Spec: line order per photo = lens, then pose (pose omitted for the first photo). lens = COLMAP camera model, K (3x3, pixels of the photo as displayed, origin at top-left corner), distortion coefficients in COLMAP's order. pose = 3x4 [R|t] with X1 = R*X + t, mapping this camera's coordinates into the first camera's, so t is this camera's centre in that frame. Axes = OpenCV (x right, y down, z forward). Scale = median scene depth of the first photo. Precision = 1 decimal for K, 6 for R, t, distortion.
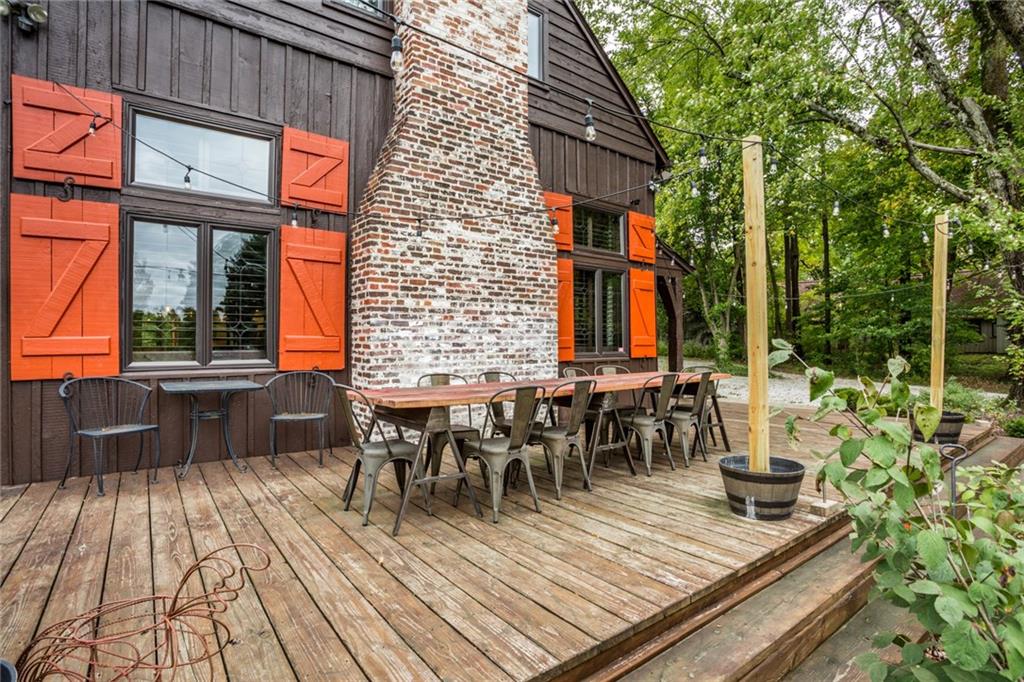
lens RADIAL K [[513.0, 0, 510.8], [0, 513.0, 336.5], [0, 0, 1]] dist [-0.074364, 0.018724]
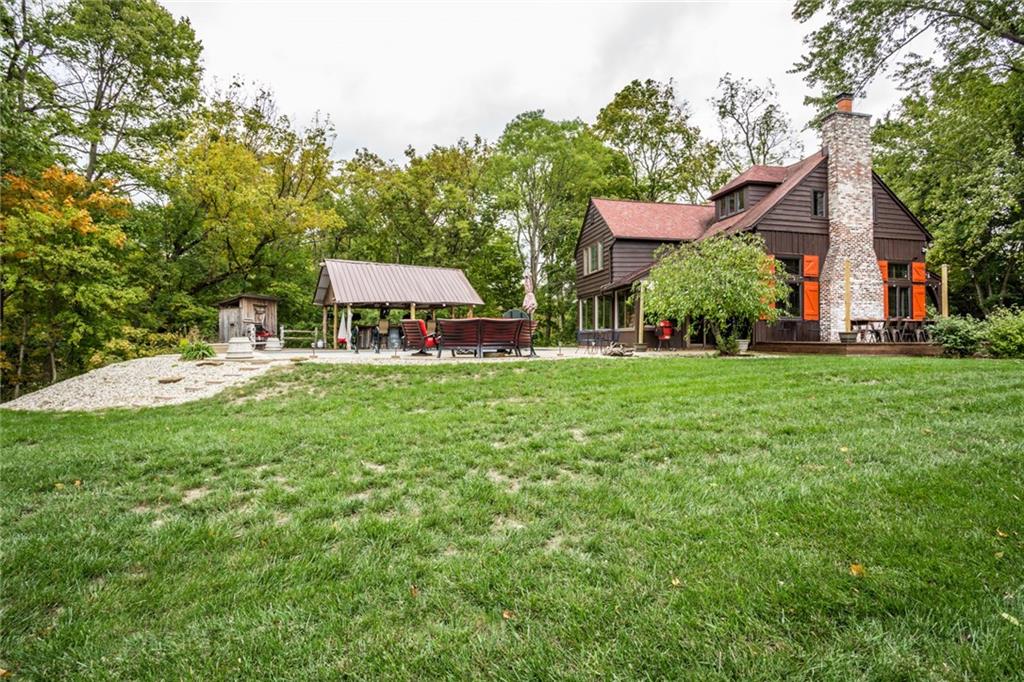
lens RADIAL K [[513.0, 0, 511.1], [0, 513.0, 333.8], [0, 0, 1]] dist [-0.074364, 0.018724]
pose [[0.895355, -0.001094, -0.445352, -0.627051], [0.000530, 0.999999, -0.001392, 0.146181], [0.445353, 0.001010, 0.895354, -2.794172]]
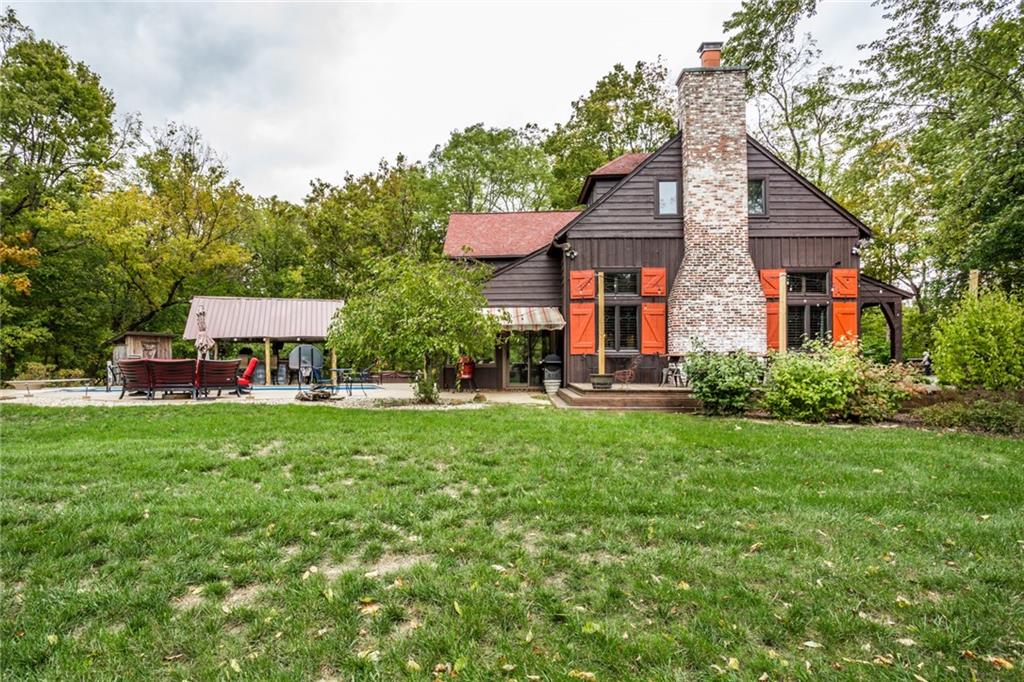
lens RADIAL K [[550.4, 0, 452.9], [0, 550.4, 367.7], [0, 0, 1]] dist [-0.061623, 0.000362]
pose [[0.723265, 0.003568, -0.690561, 0.754088], [0.001204, 0.999979, 0.006428, 0.103065], [0.690569, -0.005481, 0.723246, -1.645459]]
